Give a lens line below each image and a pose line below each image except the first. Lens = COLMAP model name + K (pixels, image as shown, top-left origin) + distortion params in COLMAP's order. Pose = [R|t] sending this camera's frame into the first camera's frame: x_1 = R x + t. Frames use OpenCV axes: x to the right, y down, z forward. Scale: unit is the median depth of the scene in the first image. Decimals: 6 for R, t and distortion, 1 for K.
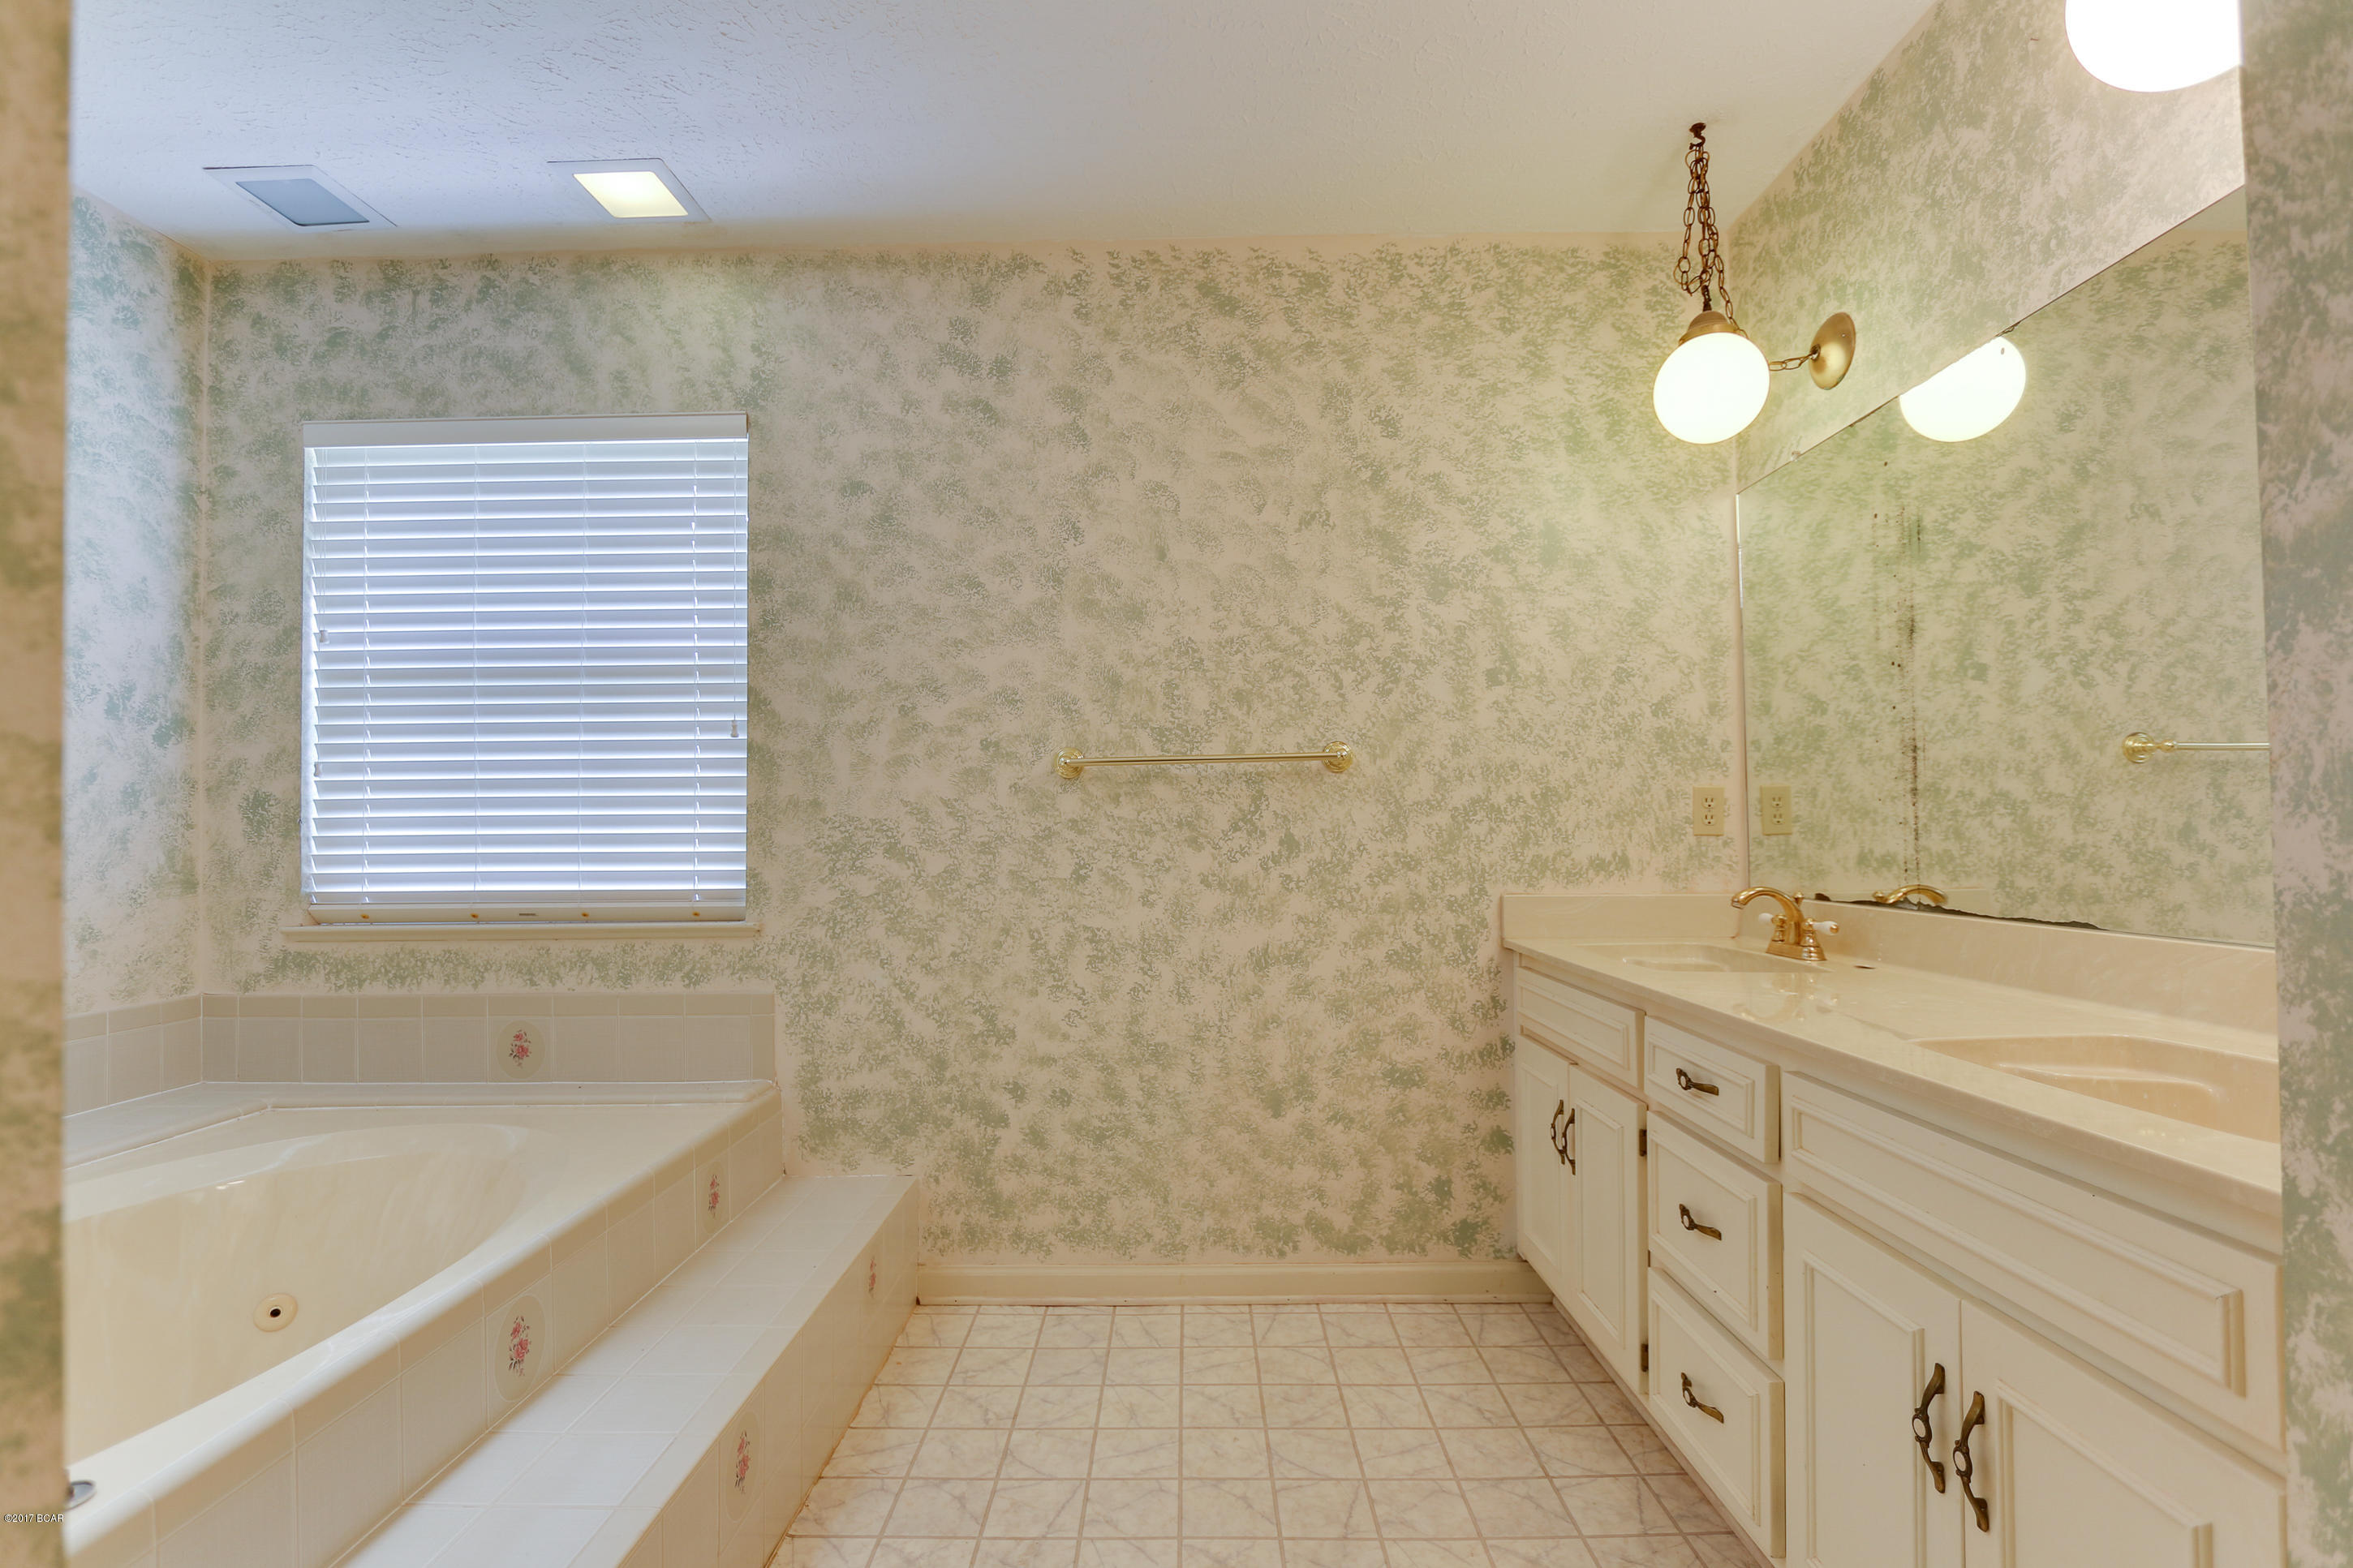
lens RADIAL K [[1078.9, 0, 1166.4], [0, 1078.9, 802.2], [0, 0, 1]] dist [-0.020761, 0.003507]
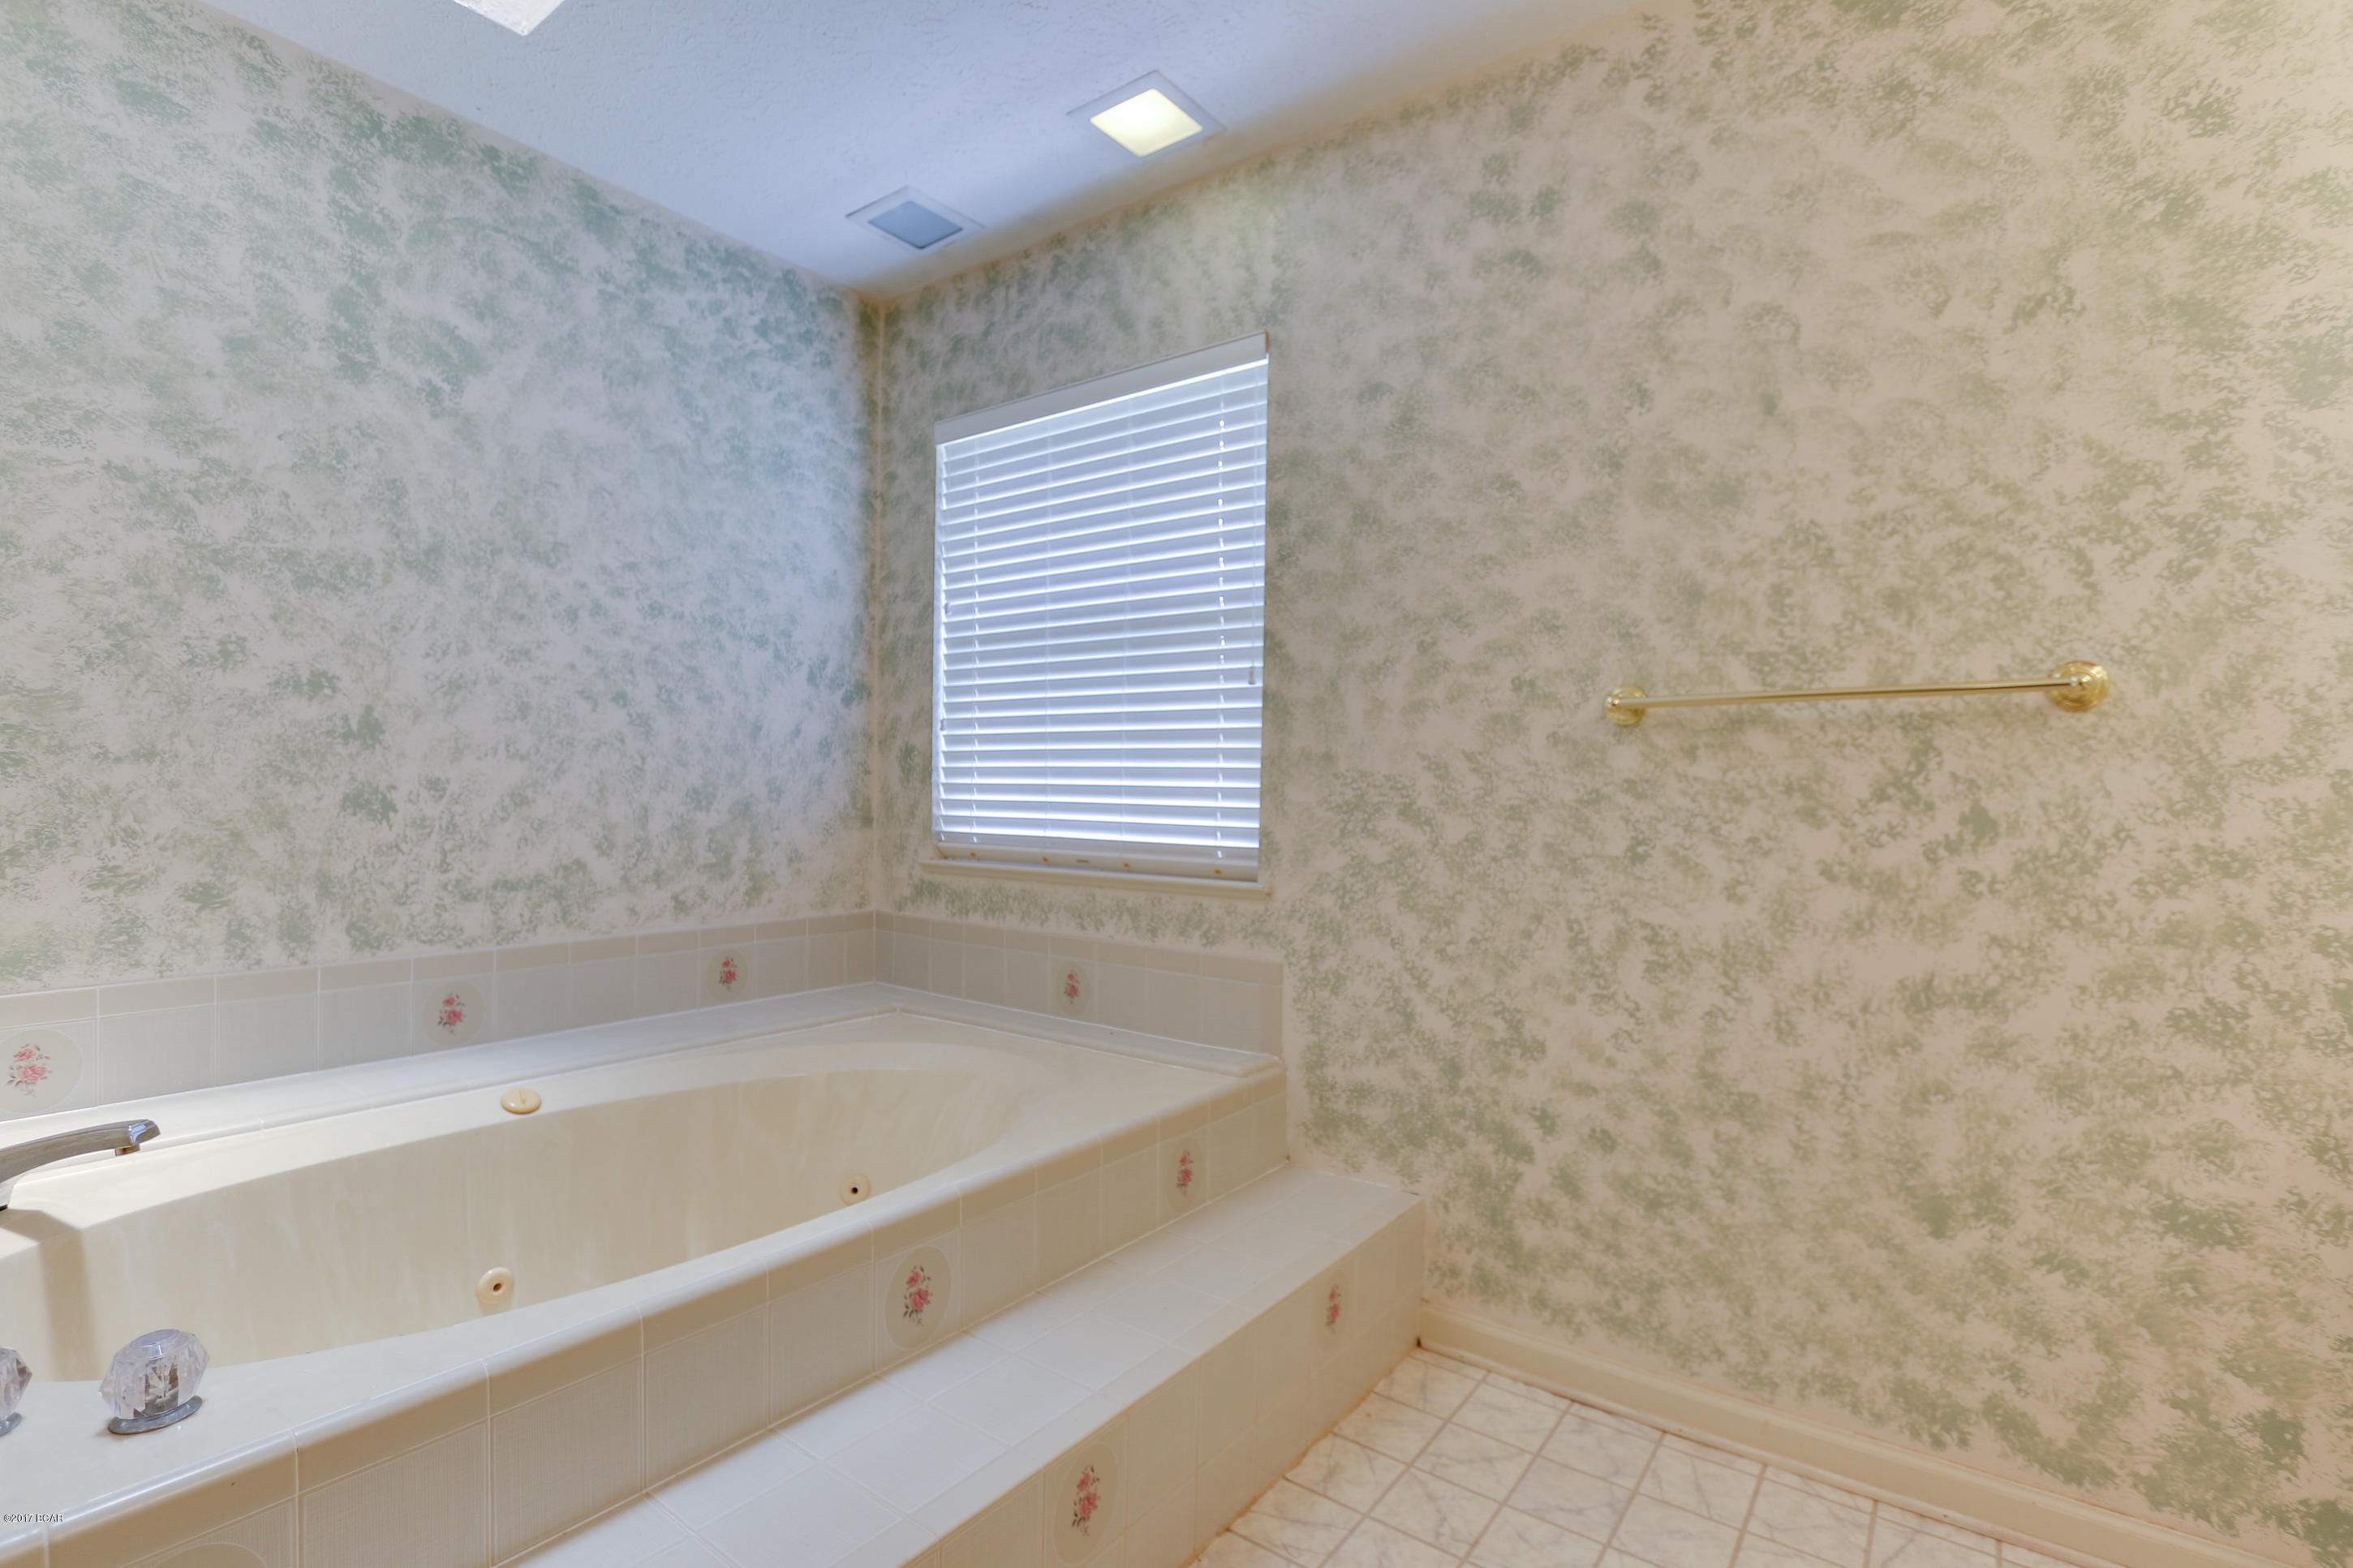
lens RADIAL K [[1078.9, 0, 1184.4], [0, 1078.9, 794.6], [0, 0, 1]] dist [-0.020761, 0.003507]
pose [[0.813137, 0.025797, -0.581500, 0.098346], [-0.009464, 0.999471, 0.031105, 0.006063], [0.581995, -0.019789, 0.812951, 0.204720]]
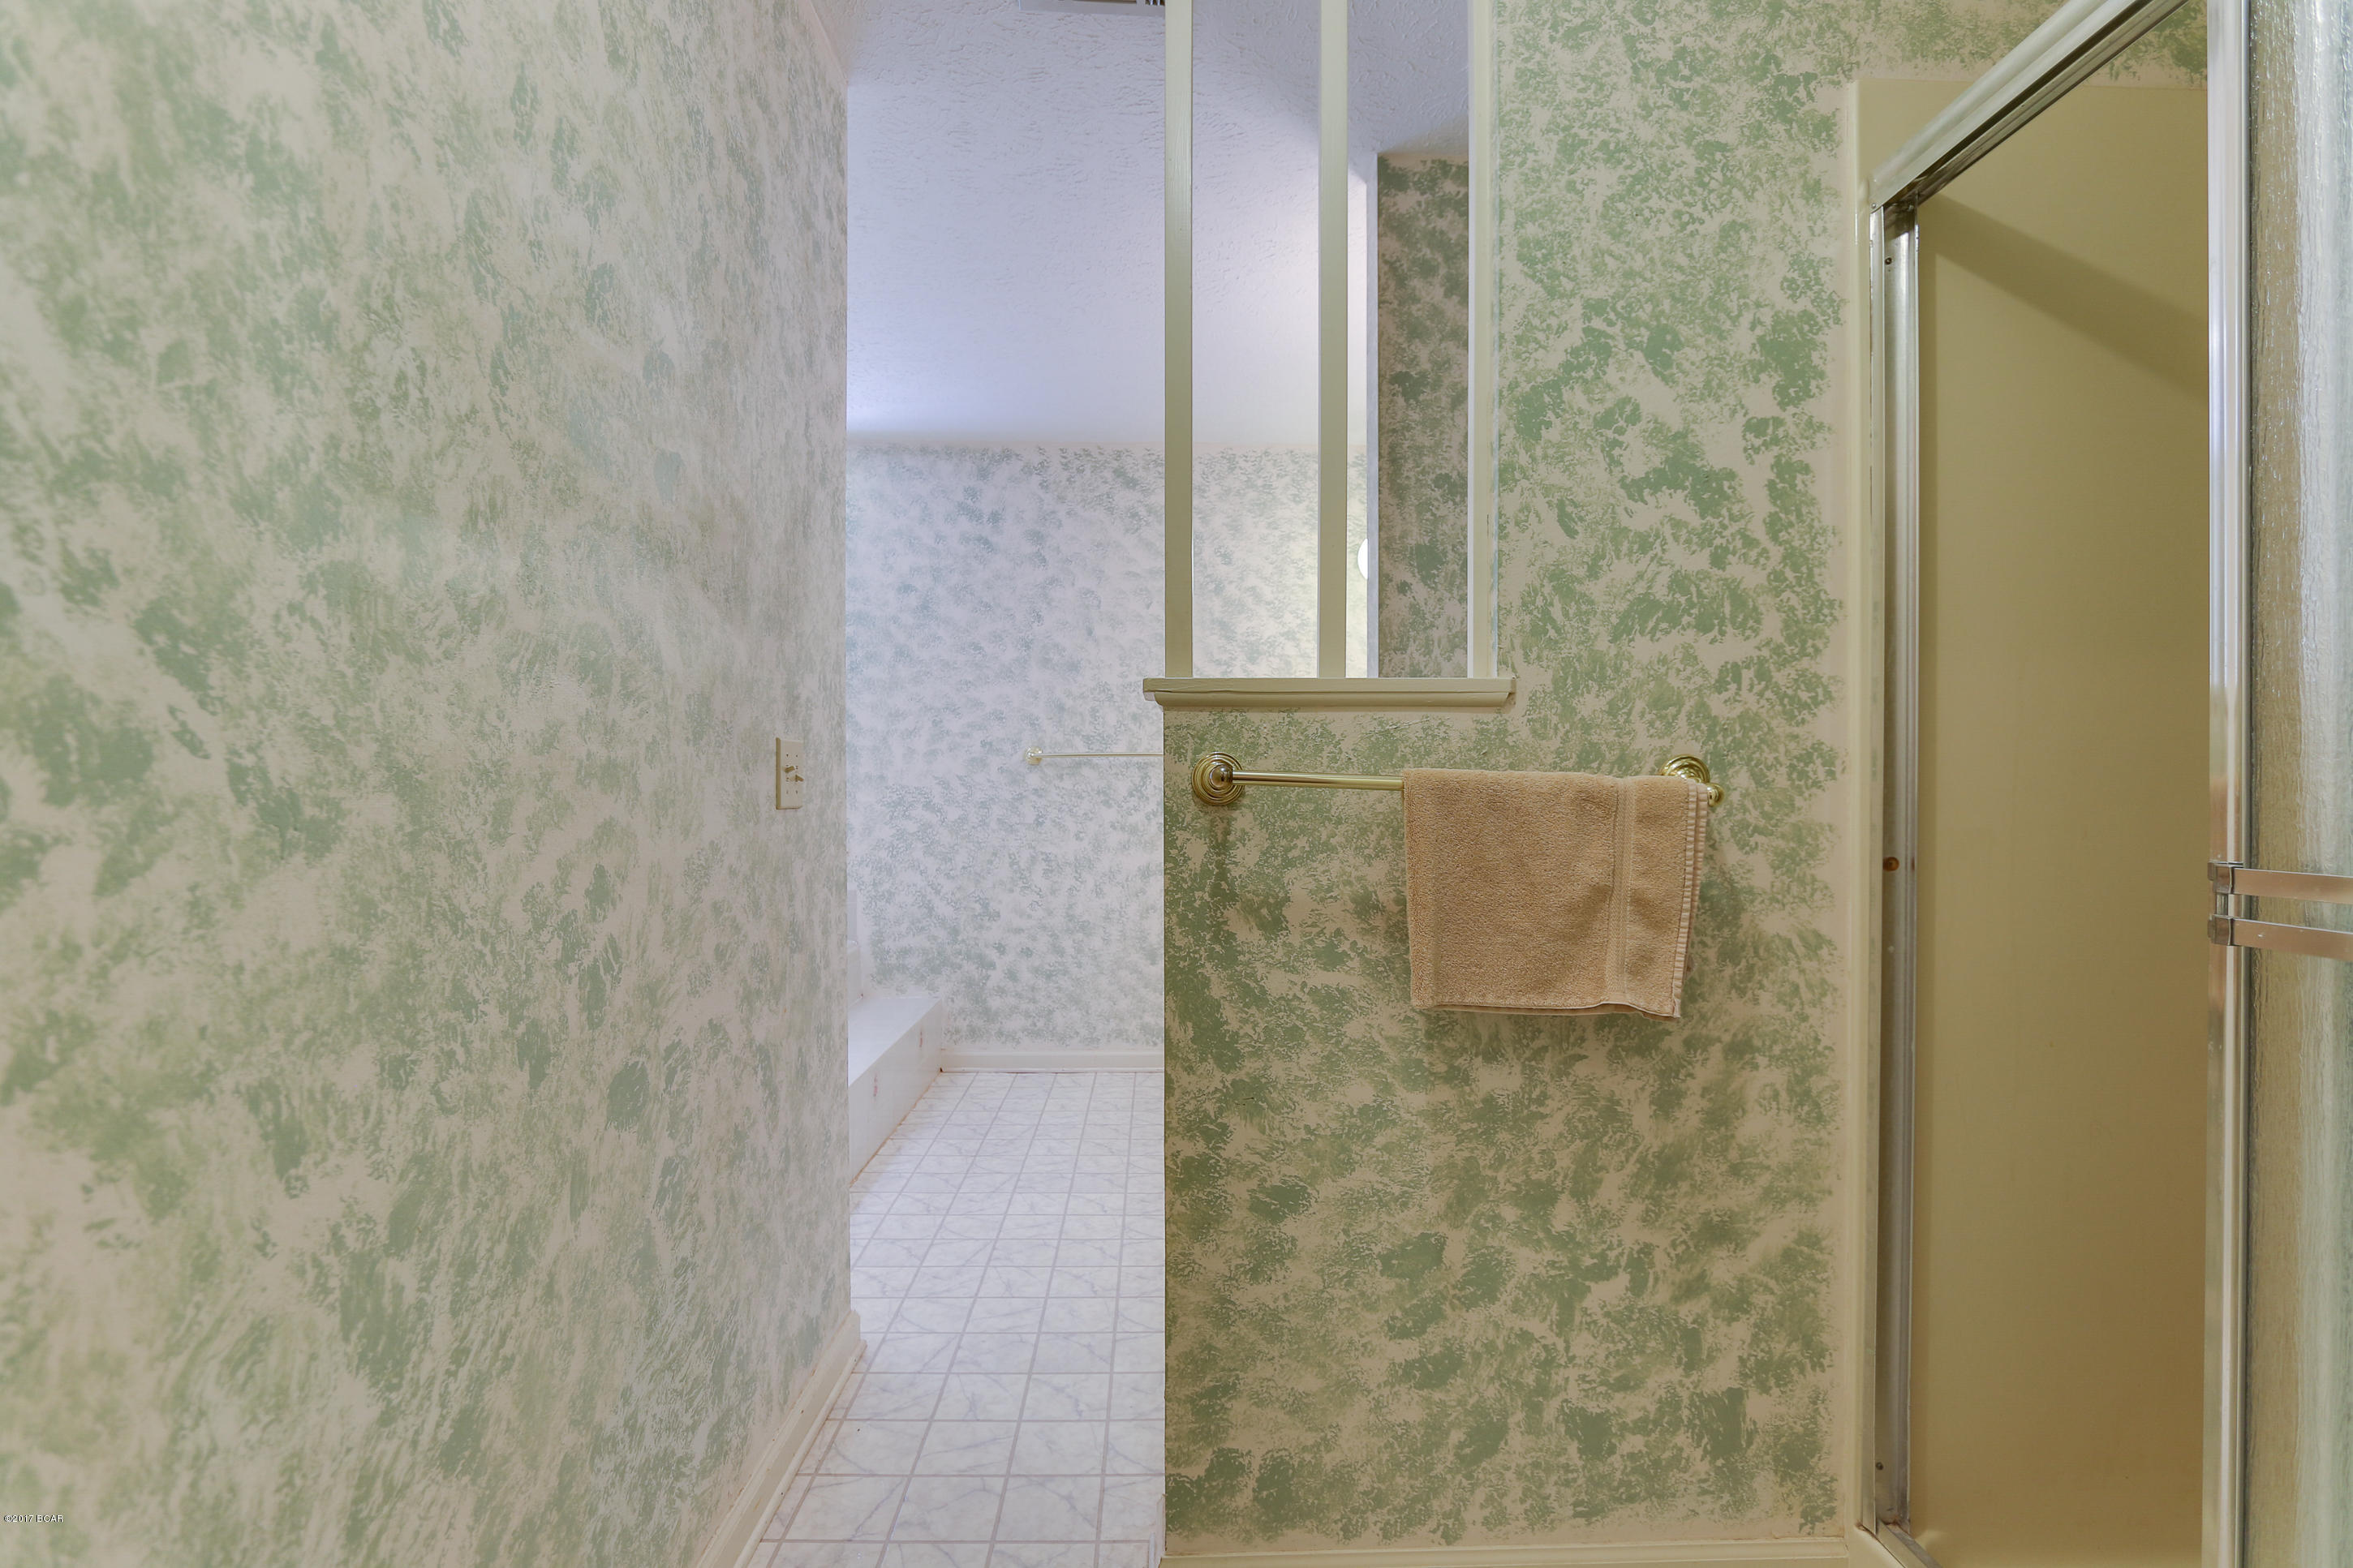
lens RADIAL K [[1078.9, 0, 1171.6], [0, 1078.9, 789.2], [0, 0, 1]] dist [-0.020761, 0.003507]
pose [[0.999411, 0.012534, 0.031953, 0.072811], [-0.013262, 0.999655, 0.022684, -0.024426], [-0.031658, -0.023094, 0.999232, -0.696374]]
